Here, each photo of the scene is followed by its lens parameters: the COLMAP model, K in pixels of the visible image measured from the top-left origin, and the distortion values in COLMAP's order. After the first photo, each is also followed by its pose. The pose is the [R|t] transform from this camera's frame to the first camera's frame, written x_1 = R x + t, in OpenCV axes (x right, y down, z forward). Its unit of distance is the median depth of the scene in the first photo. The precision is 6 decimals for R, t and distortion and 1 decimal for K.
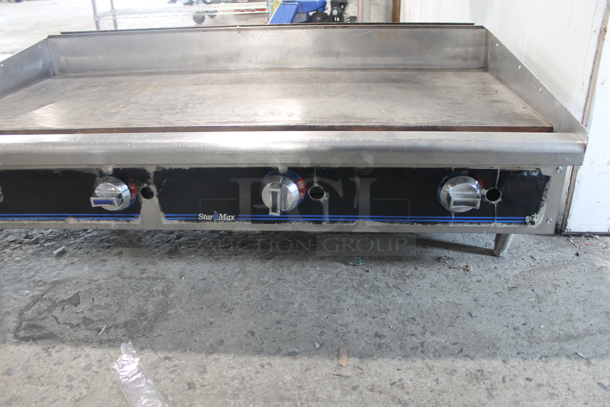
lens RADIAL K [[513.6, 0, 305.2], [0, 513.6, 203.4], [0, 0, 1]] dist [-0.144640, 0.115933]
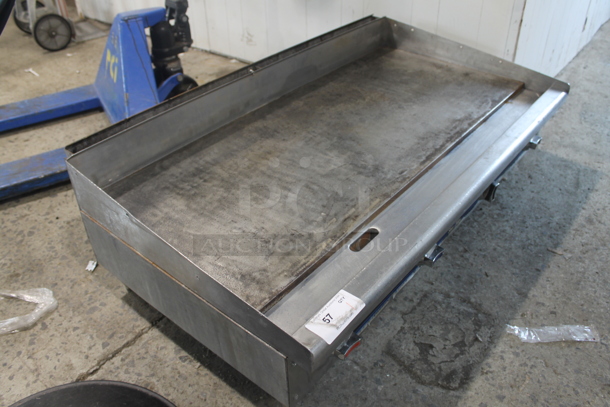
lens RADIAL K [[513.6, 0, 303.7], [0, 513.6, 205.5], [0, 0, 1]] dist [-0.144640, 0.115933]
pose [[0.589380, -0.469731, 0.657255, -1.256026], [0.354604, 0.881438, 0.311967, -0.573994], [-0.725870, 0.049198, 0.686070, 0.368007]]
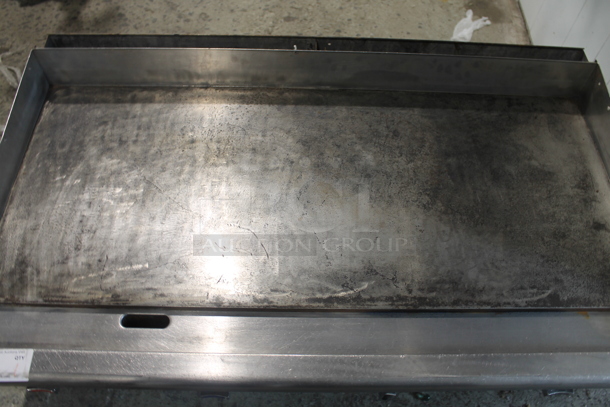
lens RADIAL K [[513.6, 0, 305.7], [0, 513.6, 207.7], [0, 0, 1]] dist [-0.144640, 0.115933]
pose [[0.995781, -0.027954, 0.087395, -0.280010], [-0.022624, 0.848256, 0.529103, -0.805087], [-0.088923, -0.528848, 0.844045, 0.319638]]
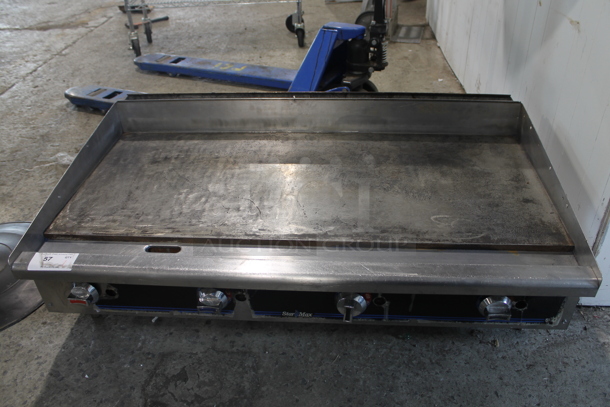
lens RADIAL K [[513.6, 0, 308.0], [0, 513.6, 204.0], [0, 0, 1]] dist [-0.144640, 0.115933]
pose [[0.999919, 0.000163, -0.012751, -0.130600], [0.001774, 0.988410, 0.151797, -0.423250], [0.012628, -0.151808, 0.988329, -0.181181]]
